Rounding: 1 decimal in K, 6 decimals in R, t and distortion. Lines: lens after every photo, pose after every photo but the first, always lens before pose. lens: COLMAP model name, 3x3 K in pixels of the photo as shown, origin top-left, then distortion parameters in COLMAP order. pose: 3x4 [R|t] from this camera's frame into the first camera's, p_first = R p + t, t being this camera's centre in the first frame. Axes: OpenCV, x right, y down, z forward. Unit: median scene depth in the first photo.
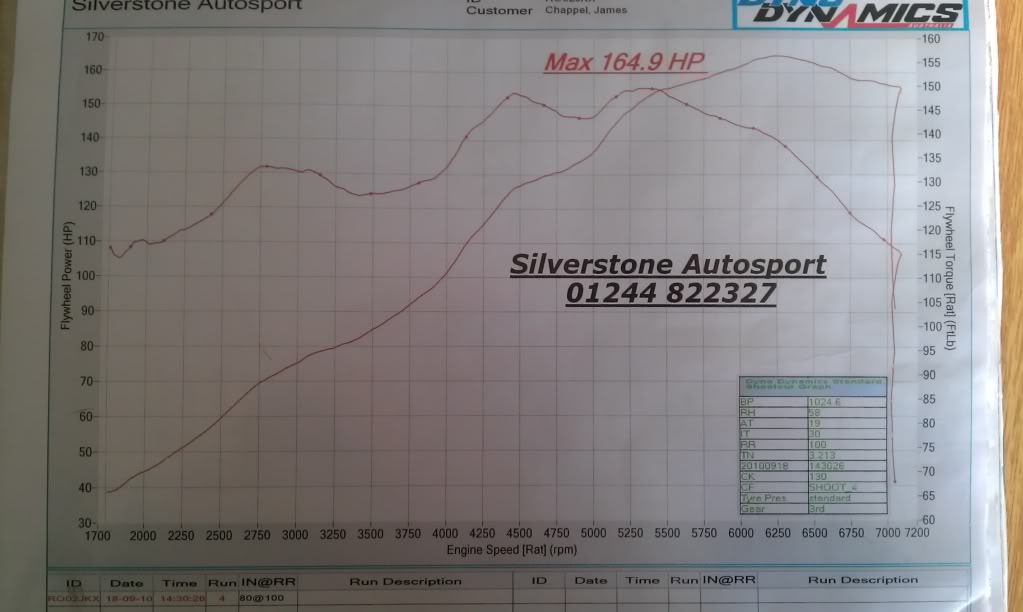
lens RADIAL K [[1118.9, 0, 511.5], [0, 1118.9, 306.0], [0, 0, 1]] dist [0.087300, -0.534474]
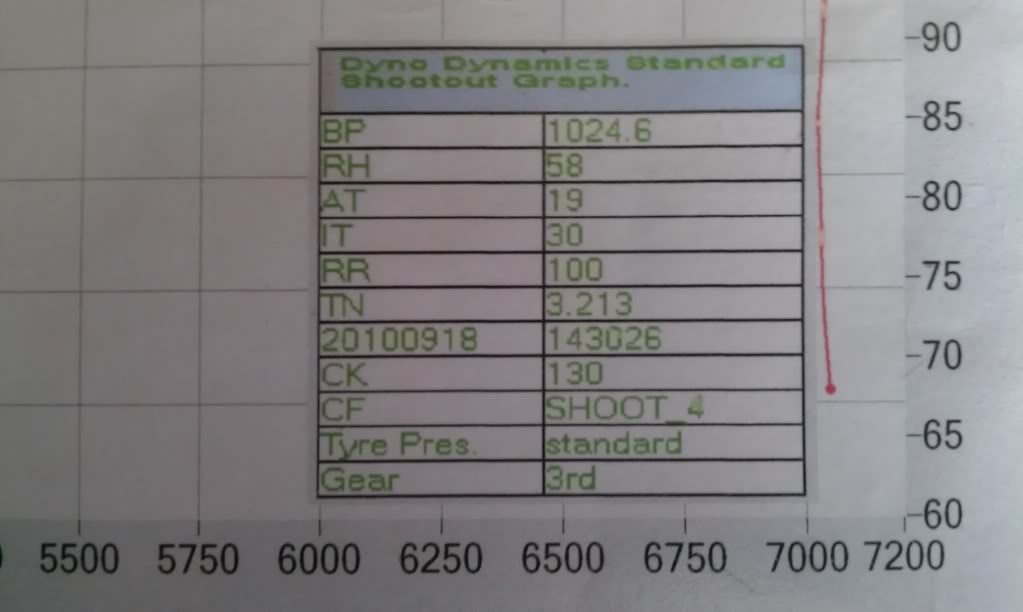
lens RADIAL K [[1118.9, 0, 511.5], [0, 1118.9, 306.0], [0, 0, 1]] dist [0.087300, -0.534474]
pose [[0.999966, -0.006569, -0.005040, 0.257328], [0.006714, 0.999550, 0.029239, 0.124599], [0.004846, -0.029271, 0.999560, 0.695696]]
